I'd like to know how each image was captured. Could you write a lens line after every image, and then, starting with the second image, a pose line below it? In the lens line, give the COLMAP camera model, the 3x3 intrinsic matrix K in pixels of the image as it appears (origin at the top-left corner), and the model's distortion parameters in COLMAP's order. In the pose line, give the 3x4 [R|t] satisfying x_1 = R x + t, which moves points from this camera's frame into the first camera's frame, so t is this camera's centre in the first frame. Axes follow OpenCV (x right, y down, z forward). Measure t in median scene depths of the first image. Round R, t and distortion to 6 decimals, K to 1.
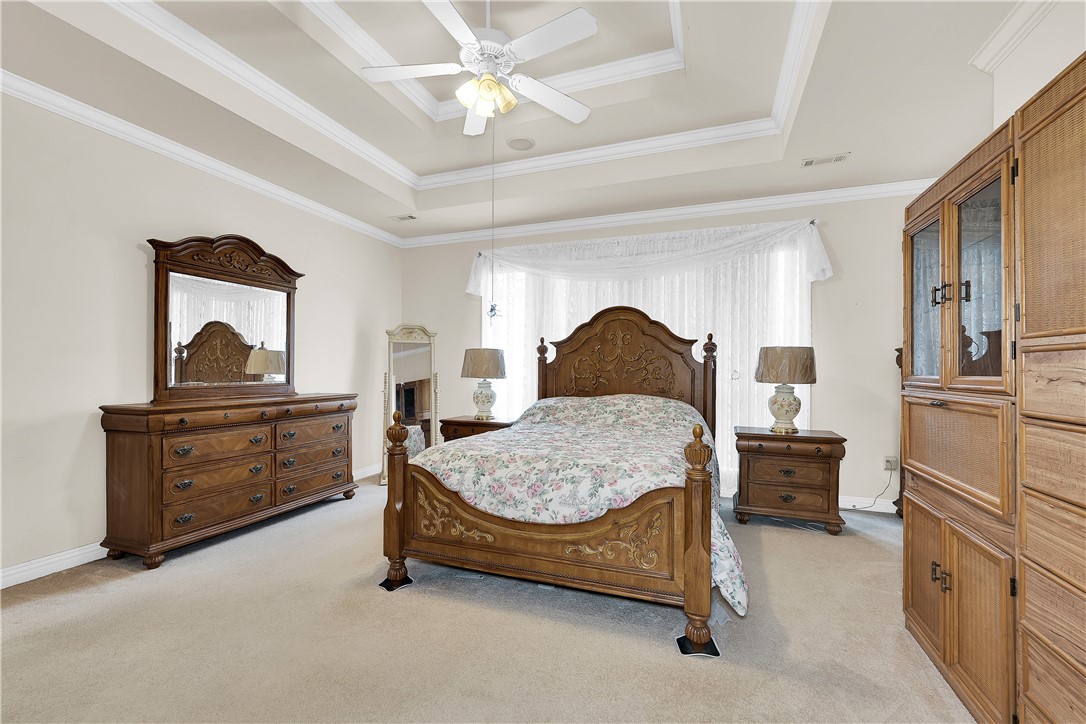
lens RADIAL K [[443.3, 0, 542.2], [0, 443.3, 368.3], [0, 0, 1]] dist [0.007539, -0.000016]
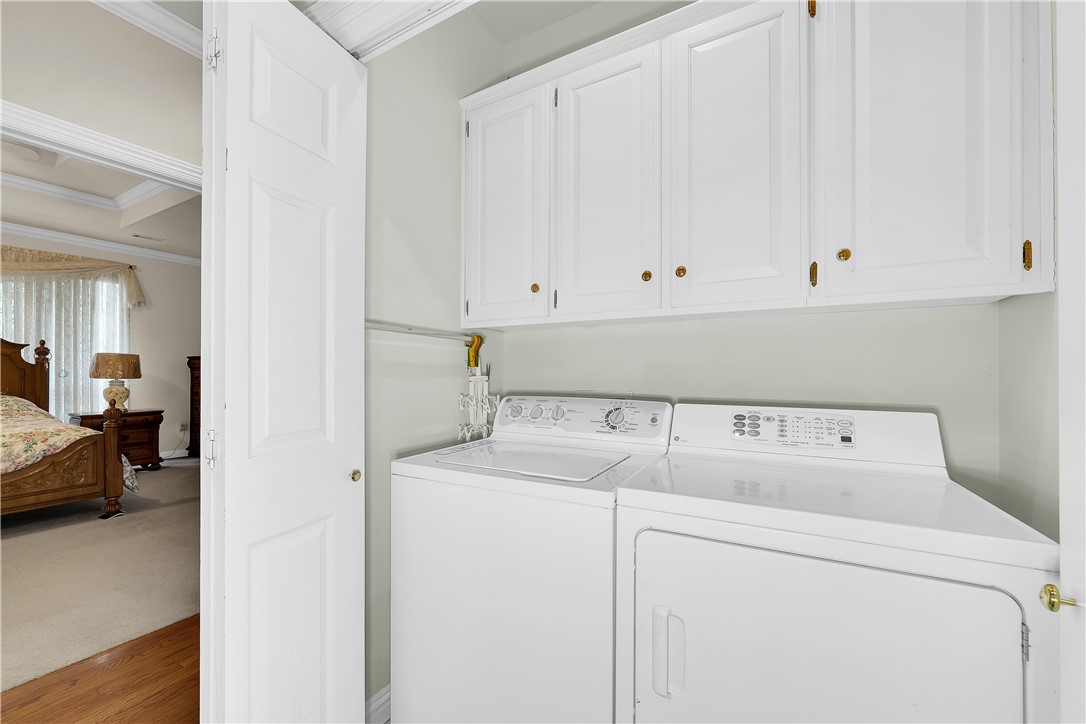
lens RADIAL K [[443.3, 0, 542.2], [0, 443.3, 368.3], [0, 0, 1]] dist [0.007539, -0.000016]
pose [[0.157115, 0.000498, 0.987580, -0.696607], [-0.004058, 0.999992, 0.000142, -0.006517], [-0.987572, -0.004030, 0.157116, -0.621240]]
